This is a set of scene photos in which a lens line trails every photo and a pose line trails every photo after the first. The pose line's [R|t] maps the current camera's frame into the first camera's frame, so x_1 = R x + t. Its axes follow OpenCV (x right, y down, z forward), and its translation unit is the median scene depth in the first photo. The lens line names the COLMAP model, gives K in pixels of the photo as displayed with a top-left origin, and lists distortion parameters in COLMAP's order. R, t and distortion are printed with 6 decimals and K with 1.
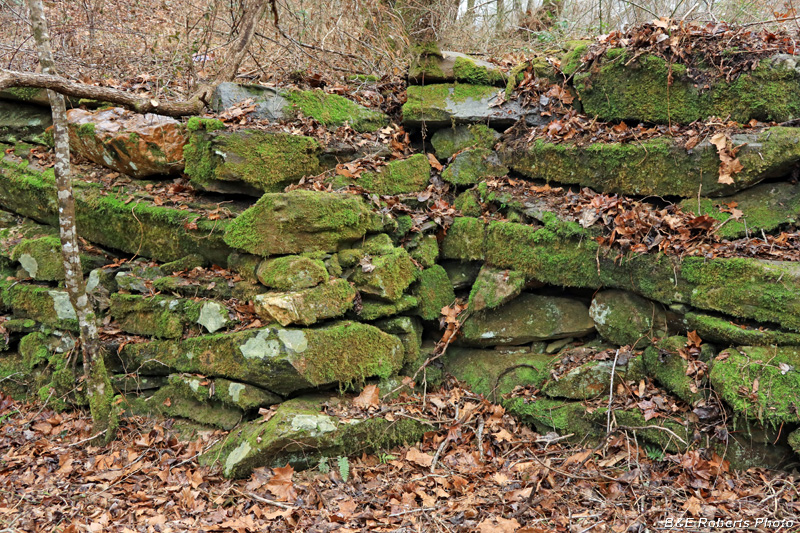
lens RADIAL K [[917.6, 0, 400.0], [0, 917.6, 266.5], [0, 0, 1]] dist [-0.001064, -0.006816]
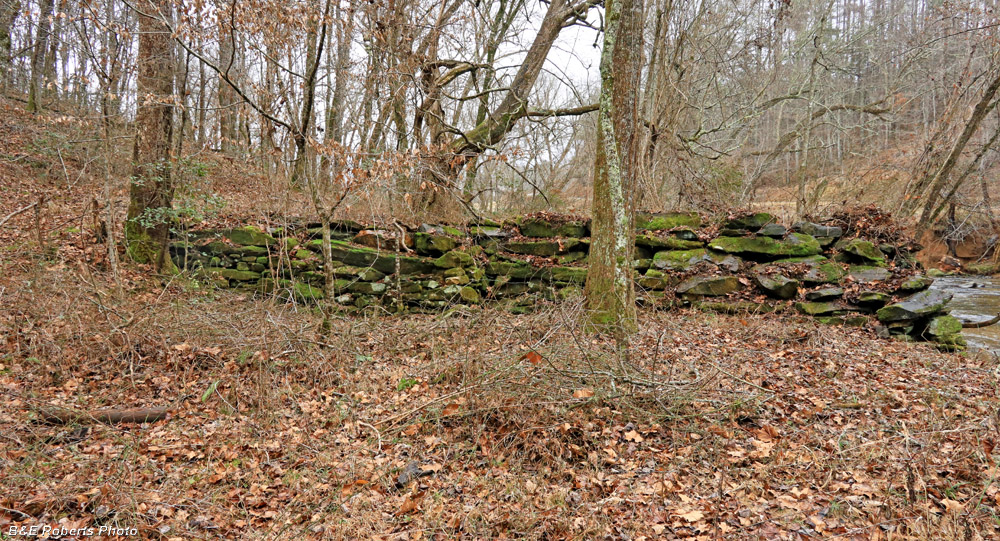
lens RADIAL K [[745.4, 0, 500.0], [0, 745.4, 270.5], [0, 0, 1]] dist [0.000827, 0.000244]
pose [[0.959851, 0.015527, 0.280080, -0.773620], [0.026841, 0.988802, -0.146800, 0.439596], [-0.279223, 0.148424, 0.948686, -1.916232]]
